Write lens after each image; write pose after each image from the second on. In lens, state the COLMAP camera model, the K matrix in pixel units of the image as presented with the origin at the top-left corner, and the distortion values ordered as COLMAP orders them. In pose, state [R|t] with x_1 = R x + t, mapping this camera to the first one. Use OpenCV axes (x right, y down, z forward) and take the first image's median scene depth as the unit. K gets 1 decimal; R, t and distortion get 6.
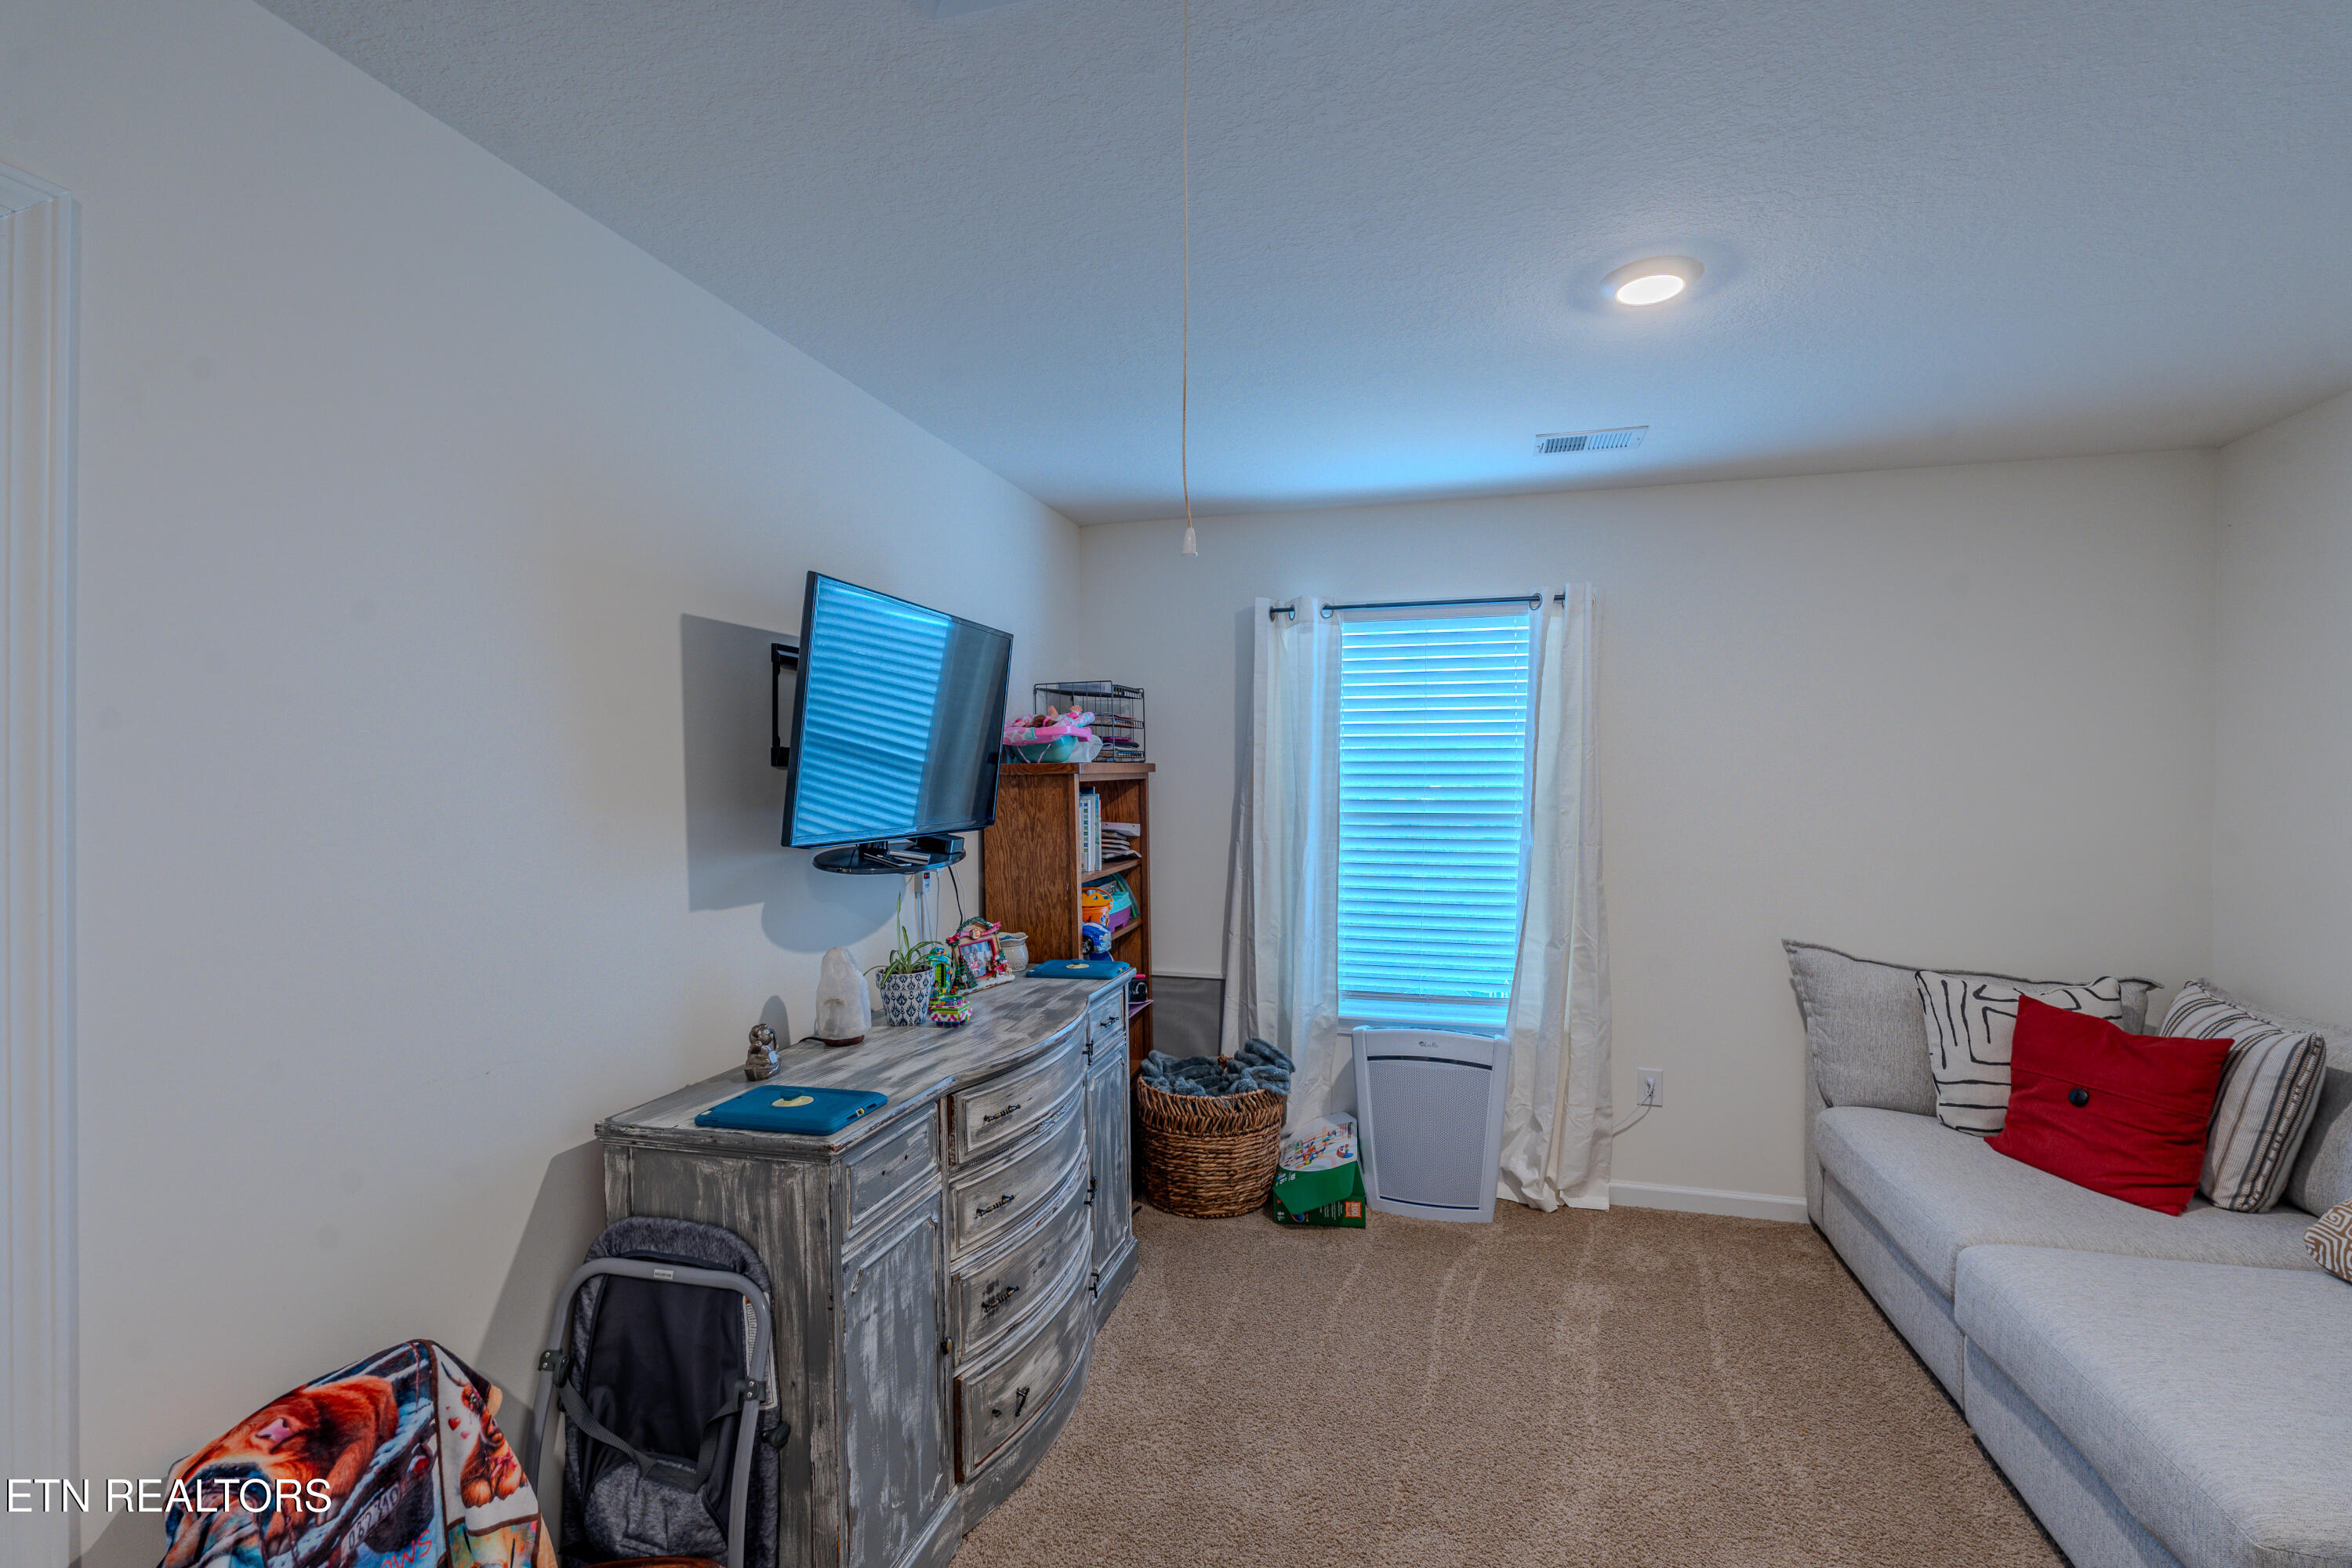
lens RADIAL K [[1031.8, 0, 1176.0], [0, 1031.8, 784.0], [0, 0, 1]] dist [-0.002142, -0.000120]
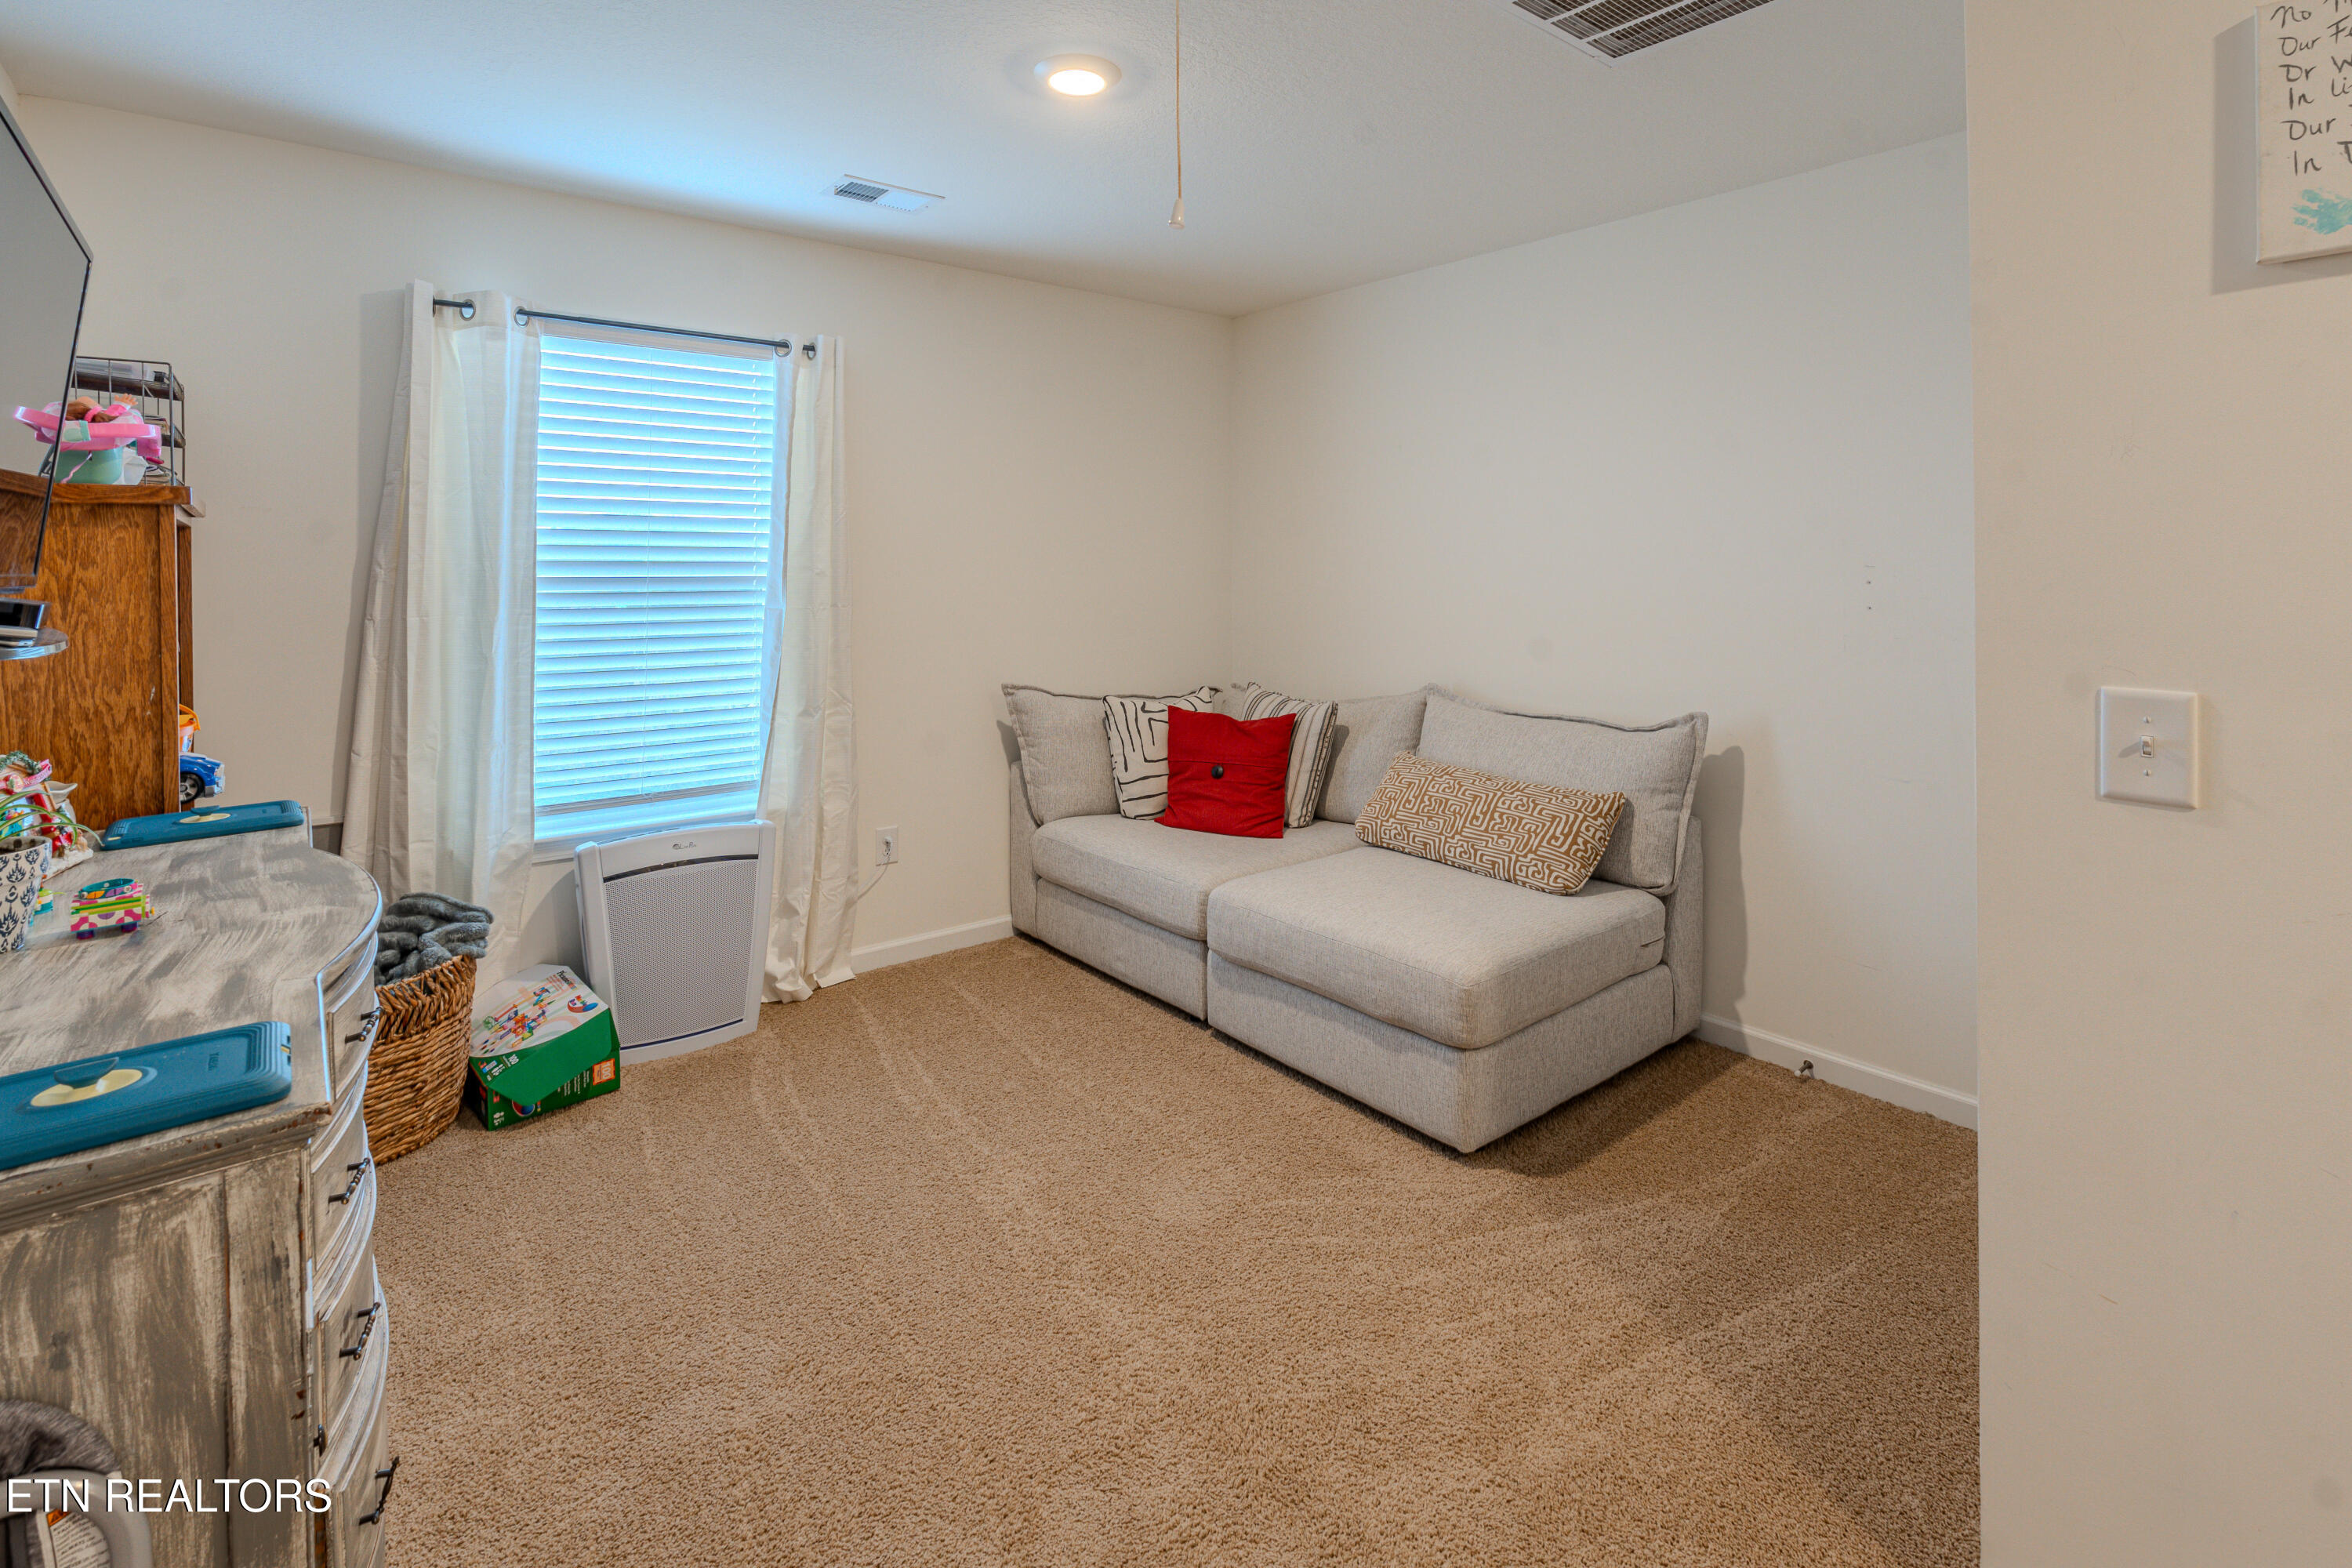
lens RADIAL K [[1110.3, 0, 1178.5], [0, 1110.3, 553.5], [0, 0, 1]] dist [0.001852, -0.000063]
pose [[0.581195, 0.014509, 0.813635, -0.273783], [0.004887, 0.999761, -0.021320, 0.033961], [-0.813749, 0.016367, 0.580986, 0.135751]]
